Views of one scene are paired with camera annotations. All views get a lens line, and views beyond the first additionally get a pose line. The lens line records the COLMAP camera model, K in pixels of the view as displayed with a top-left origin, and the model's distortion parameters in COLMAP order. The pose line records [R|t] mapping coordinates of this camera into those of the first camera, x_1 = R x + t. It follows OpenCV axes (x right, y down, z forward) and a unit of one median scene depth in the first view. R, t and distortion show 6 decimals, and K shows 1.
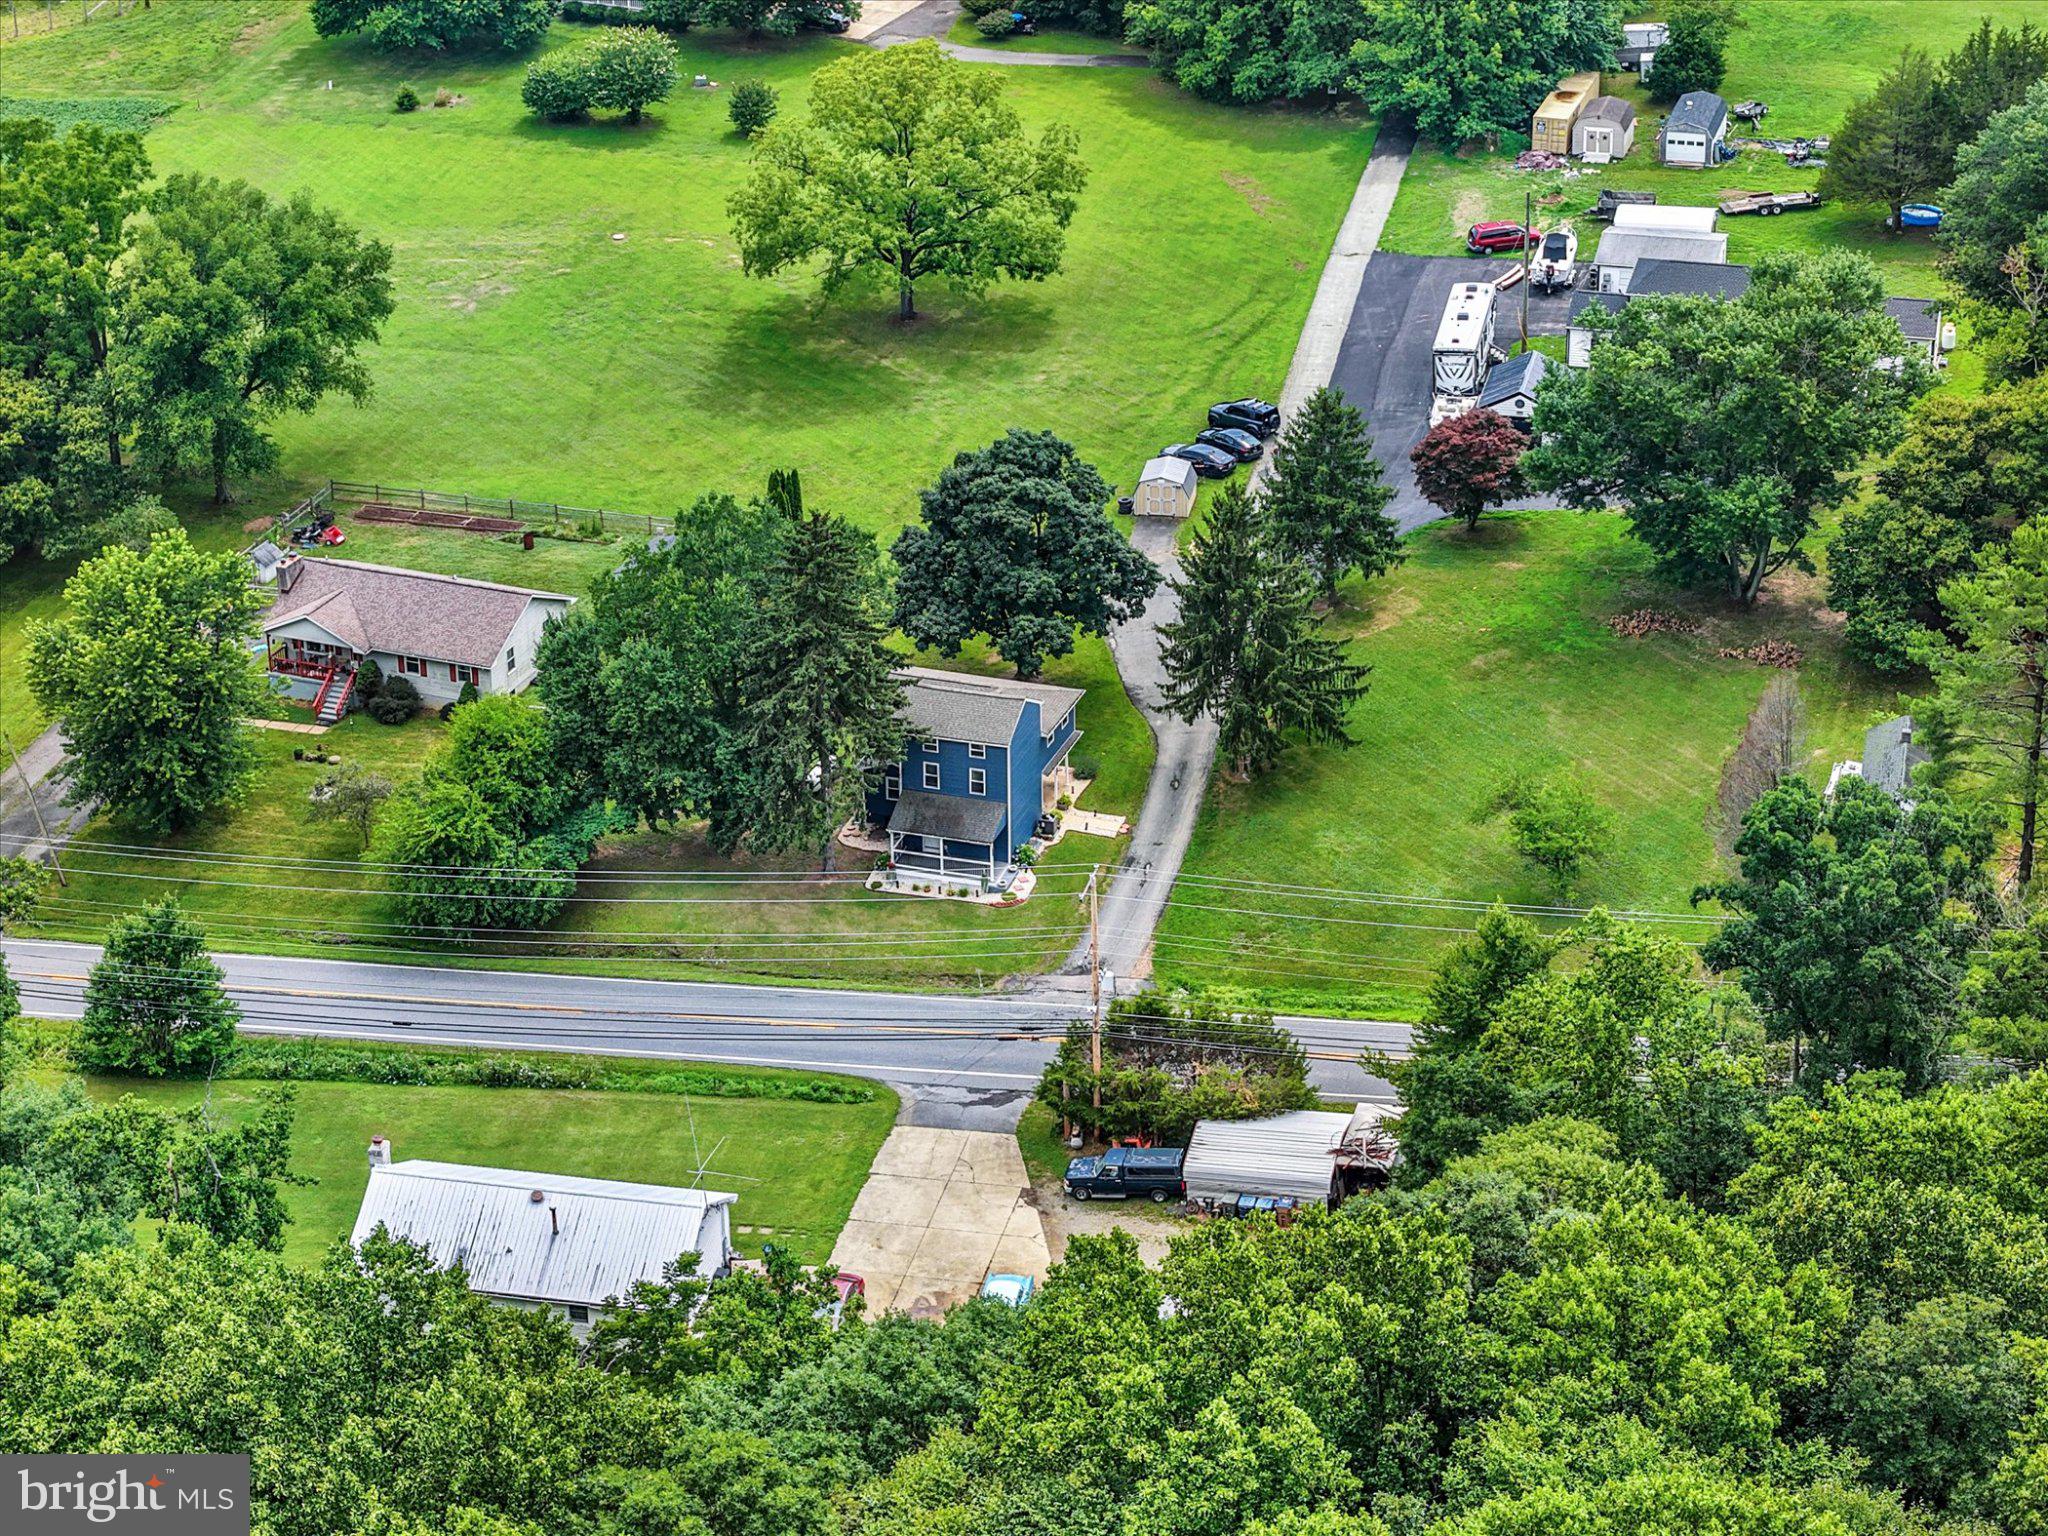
lens RADIAL K [[4311.9, 0, 1019.0], [0, 4311.9, 770.5], [0, 0, 1]] dist [-0.138348, 0.000000]
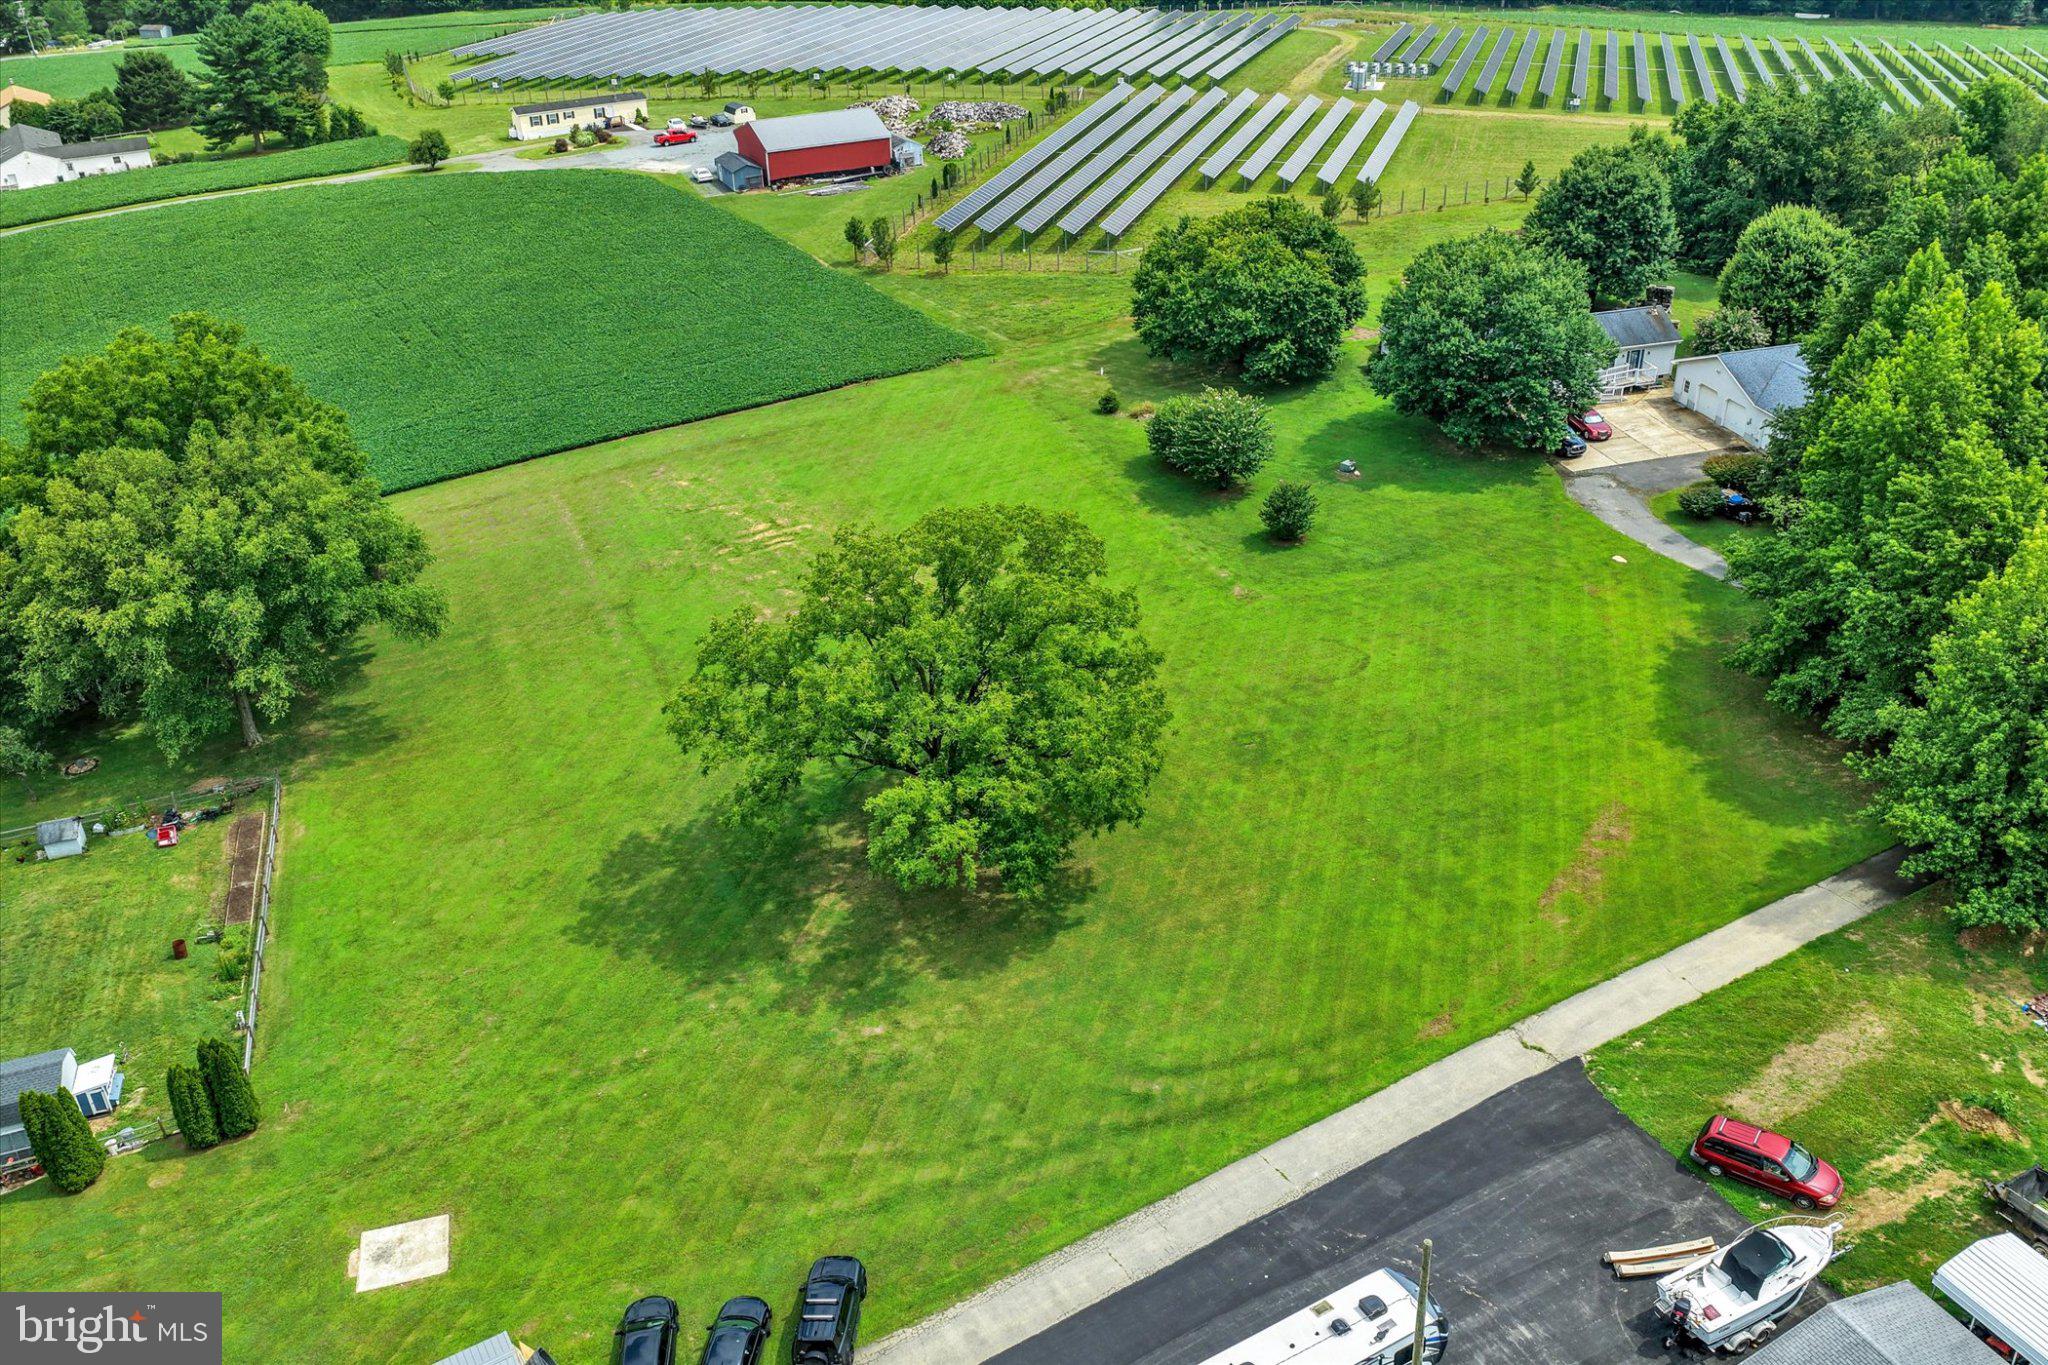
lens RADIAL K [[1731.5, 0, 1030.7], [0, 1731.5, 680.5], [0, 0, 1]] dist [-0.000970, 0.023855]
pose [[0.656163, 0.370173, -0.657589, 0.221844], [-0.315500, 0.926173, 0.206550, -0.251019], [0.685500, 0.071939, 0.724510, 0.968805]]
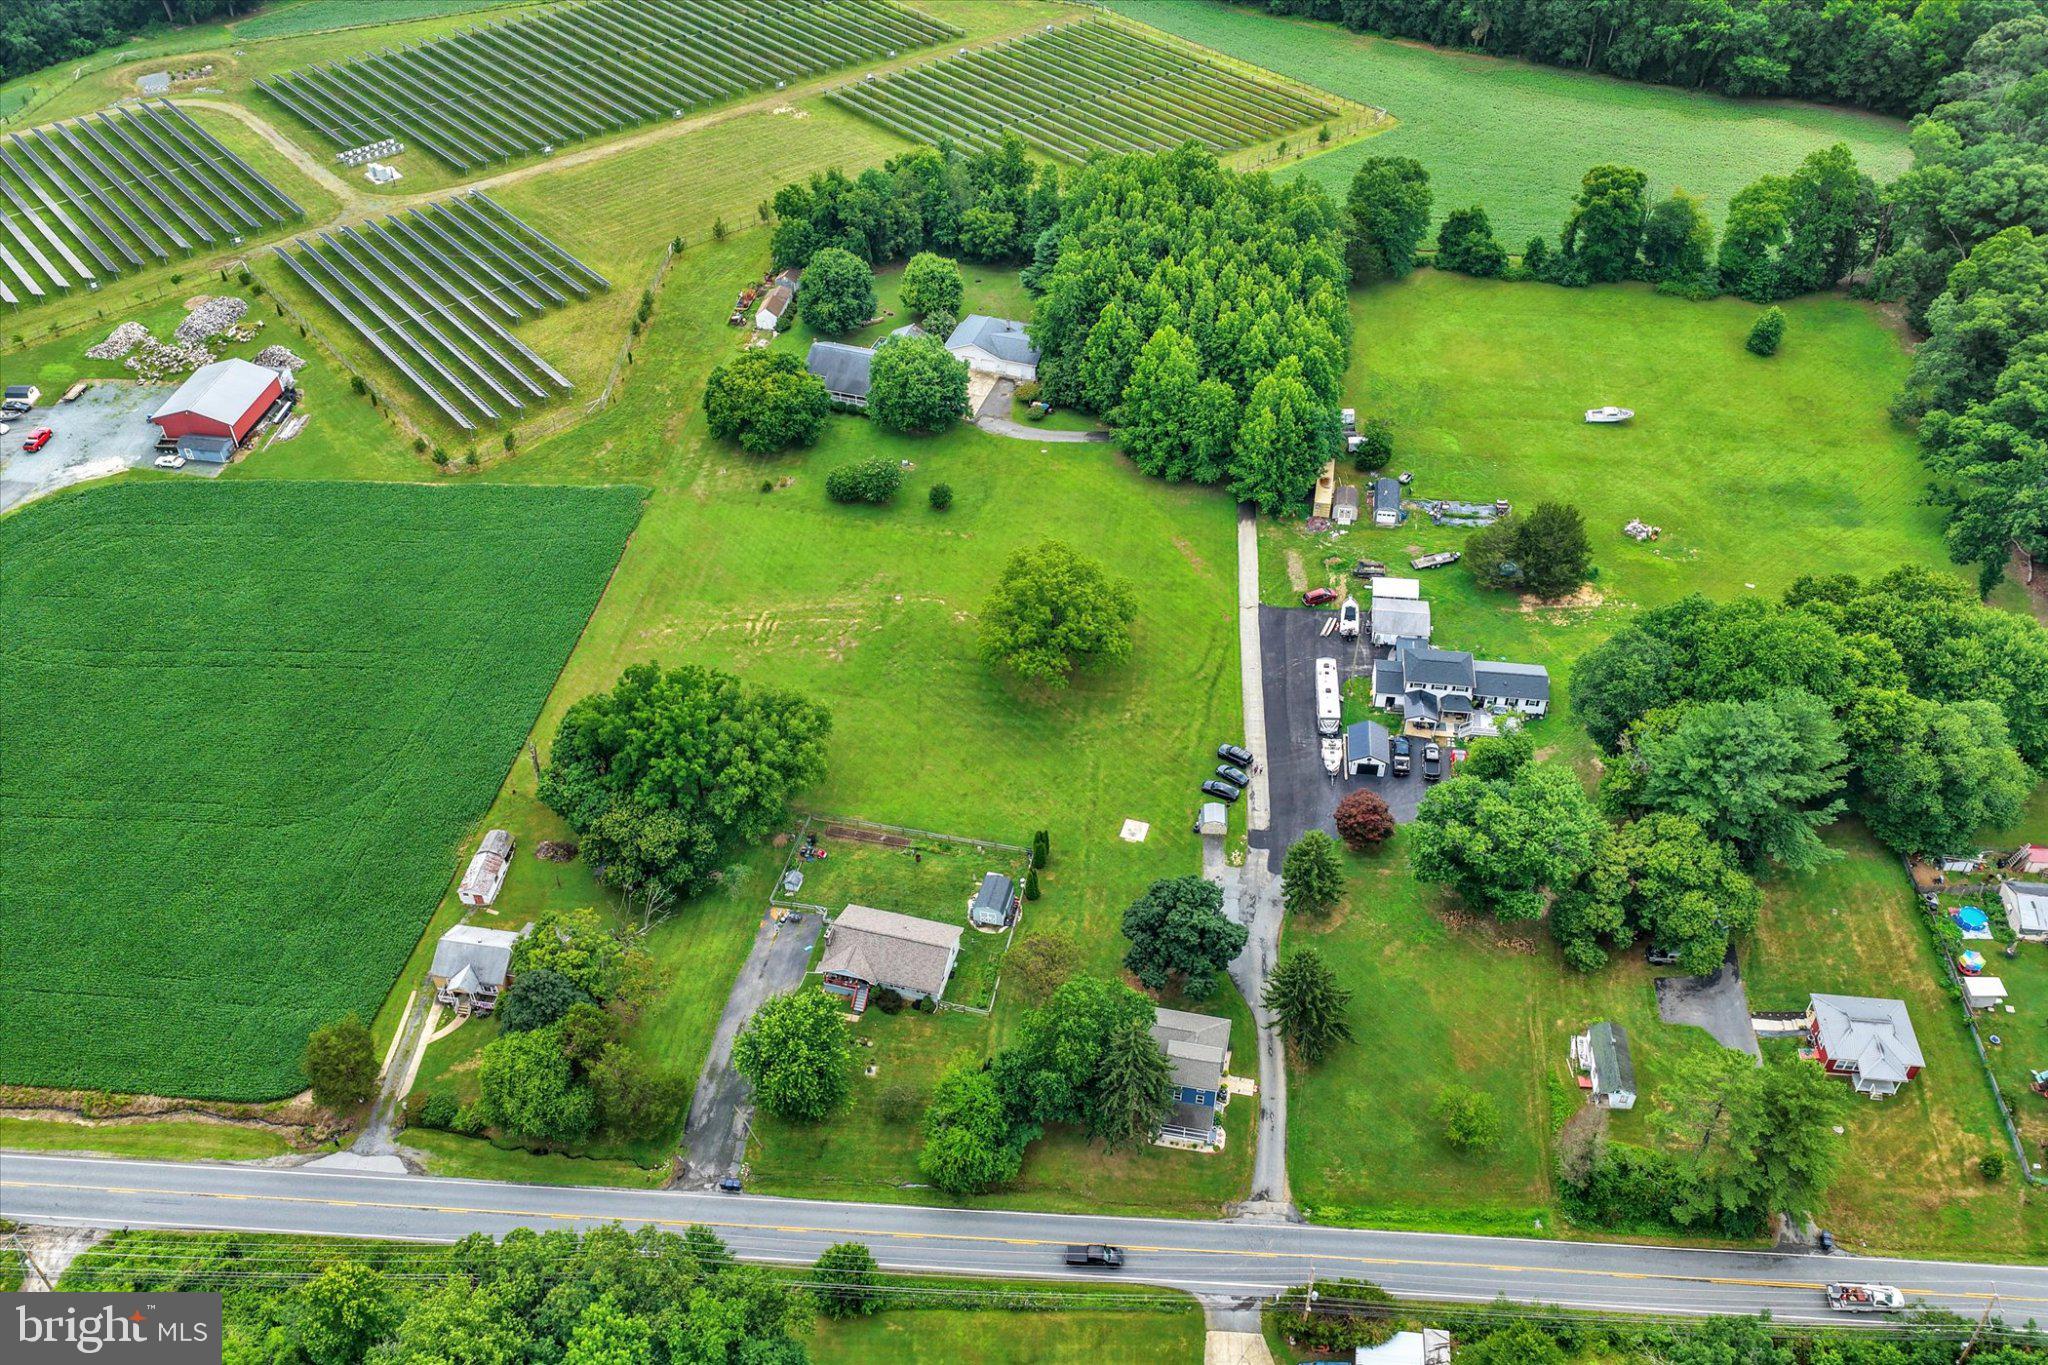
lens RADIAL K [[1731.5, 0, 1033.1], [0, 1731.5, 697.3], [0, 0, 1]] dist [-0.000970, 0.023855]
pose [[0.991505, -0.077108, 0.104748, -0.158208], [0.044772, 0.958444, 0.281745, -0.413796], [-0.122120, -0.274662, 0.953754, 0.218023]]
